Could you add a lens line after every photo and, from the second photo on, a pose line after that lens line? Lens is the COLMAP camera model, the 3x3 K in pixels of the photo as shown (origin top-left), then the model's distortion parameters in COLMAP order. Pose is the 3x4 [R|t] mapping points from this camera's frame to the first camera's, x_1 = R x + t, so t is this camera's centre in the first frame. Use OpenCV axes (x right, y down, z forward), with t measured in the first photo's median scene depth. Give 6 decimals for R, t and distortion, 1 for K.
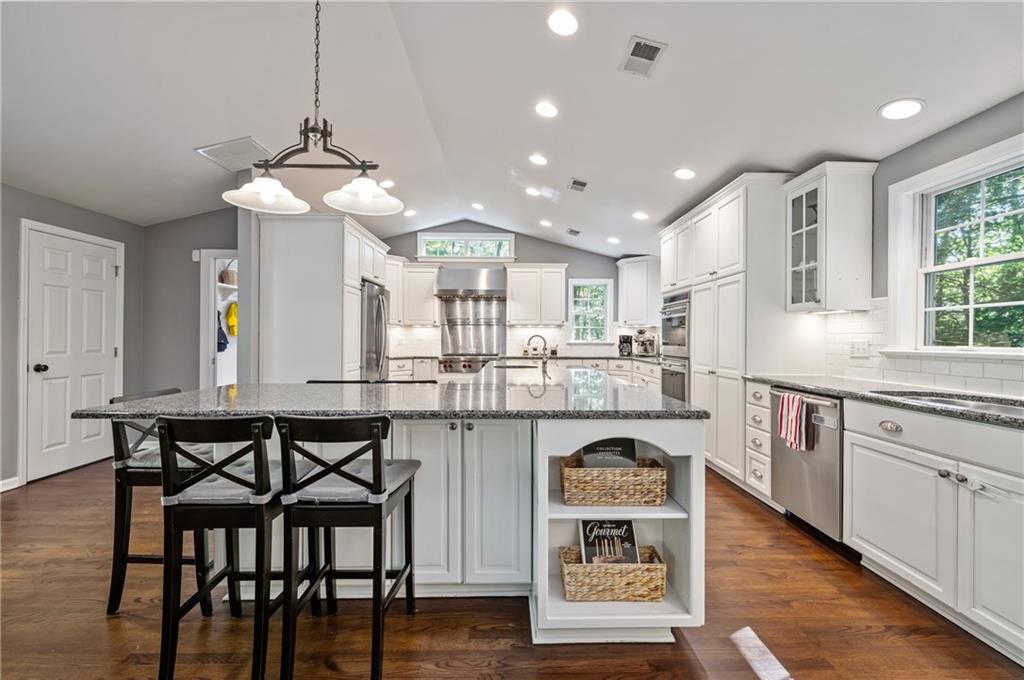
lens RADIAL K [[430.1, 0, 515.1], [0, 430.1, 337.0], [0, 0, 1]] dist [0.002281, 0.000118]
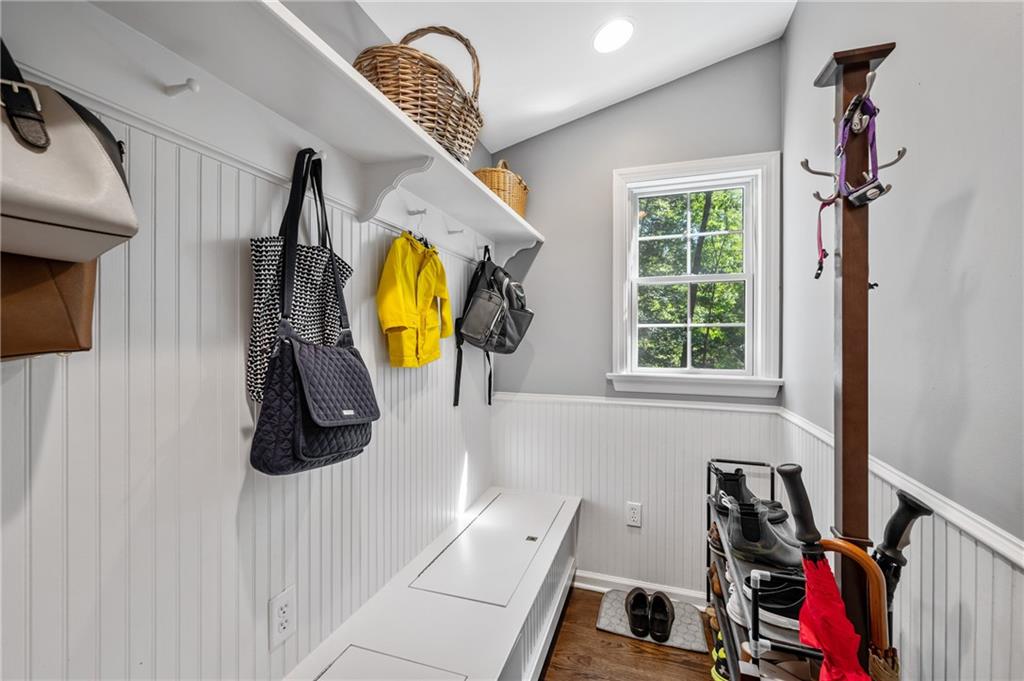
lens RADIAL K [[430.1, 0, 511.6], [0, 430.1, 338.0], [0, 0, 1]] dist [0.002281, 0.000118]
pose [[0.944865, -0.002559, -0.327450, -0.516170], [0.002484, 0.999997, -0.000646, -0.020514], [0.327450, -0.000203, 0.944868, 0.791346]]
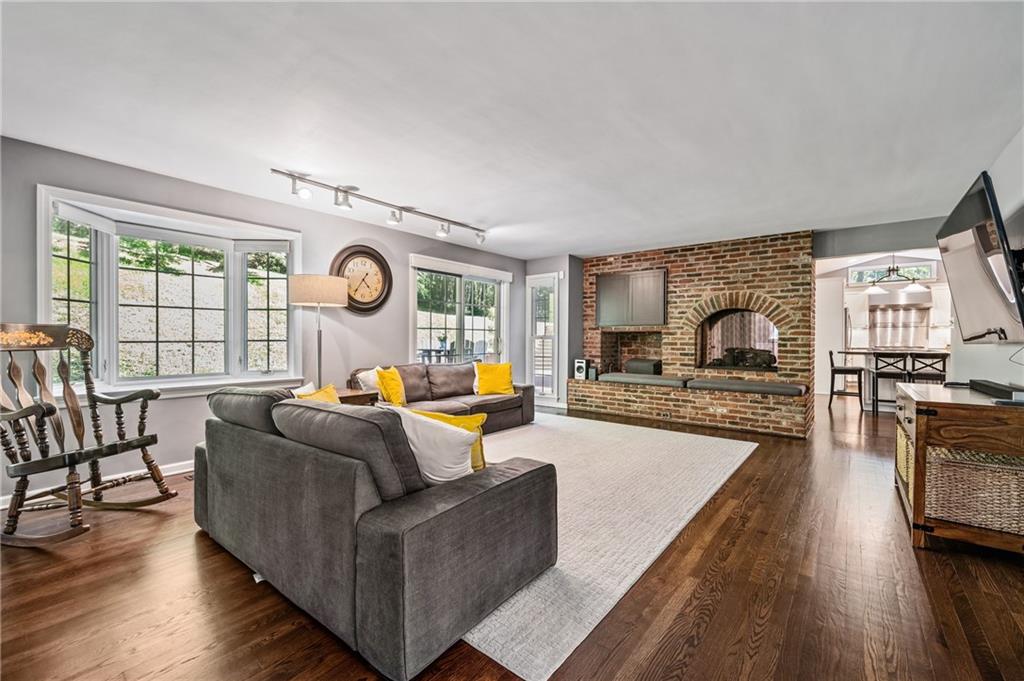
lens RADIAL K [[430.1, 0, 514.4], [0, 430.1, 337.0], [0, 0, 1]] dist [0.002281, 0.000118]
pose [[0.781450, -0.004956, -0.623948, -0.855630], [0.001721, 0.999982, -0.005788, 0.046936], [0.623965, 0.003450, 0.781445, -4.208299]]
